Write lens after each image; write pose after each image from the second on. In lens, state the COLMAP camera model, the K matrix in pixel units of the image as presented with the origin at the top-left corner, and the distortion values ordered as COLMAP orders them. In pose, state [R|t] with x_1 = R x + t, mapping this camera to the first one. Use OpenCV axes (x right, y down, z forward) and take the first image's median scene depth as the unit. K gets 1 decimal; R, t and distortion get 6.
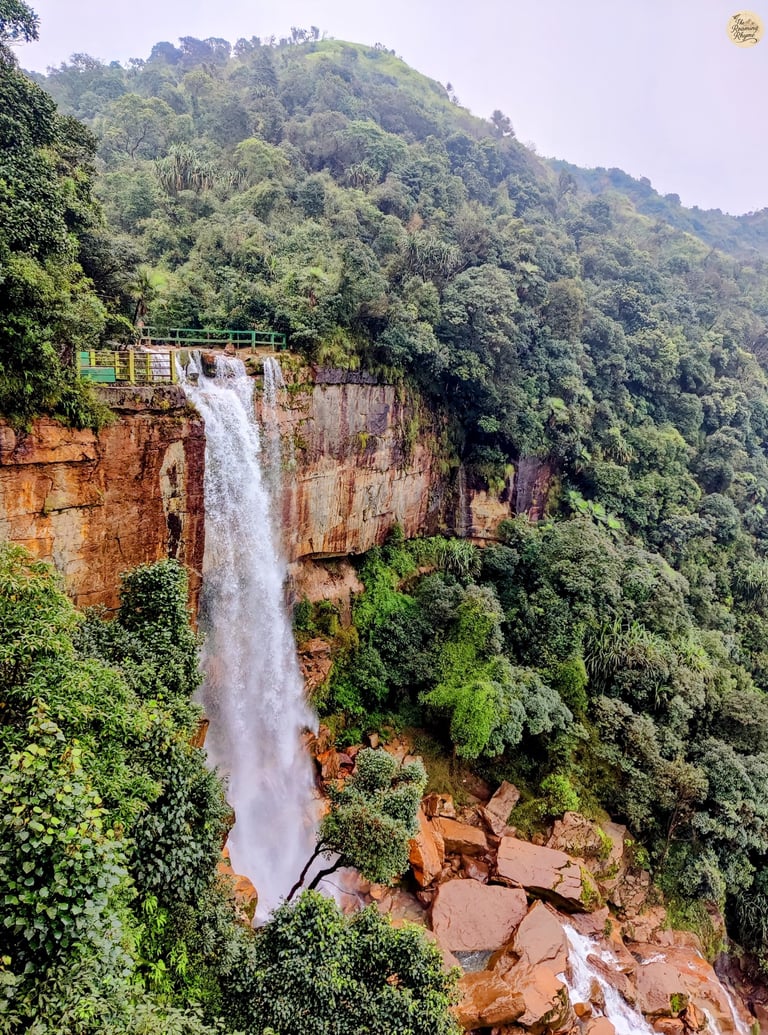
lens RADIAL K [[863.9, 0, 381.8], [0, 863.9, 524.1], [0, 0, 1]] dist [0.074079, -0.188230]
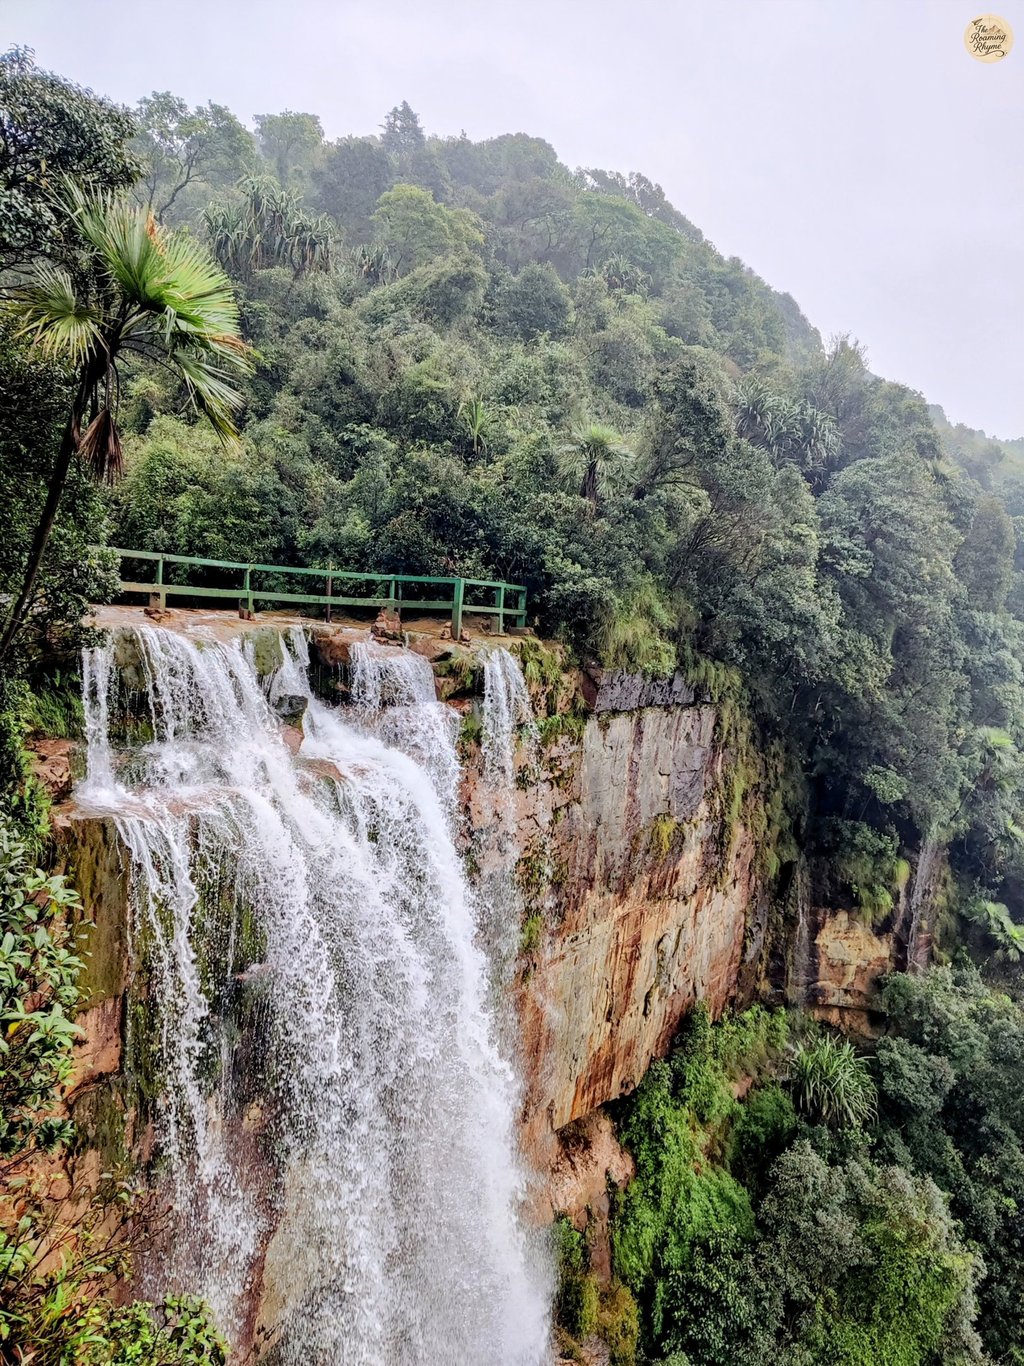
lens RADIAL K [[1140.2, 0, 509.0], [0, 1140.2, 691.7], [0, 0, 1]] dist [0.074079, -0.188230]
pose [[0.999247, 0.029472, 0.025256, -0.110858], [-0.026229, 0.992390, -0.120306, -0.095930], [-0.028609, 0.119553, 0.992416, 0.431404]]
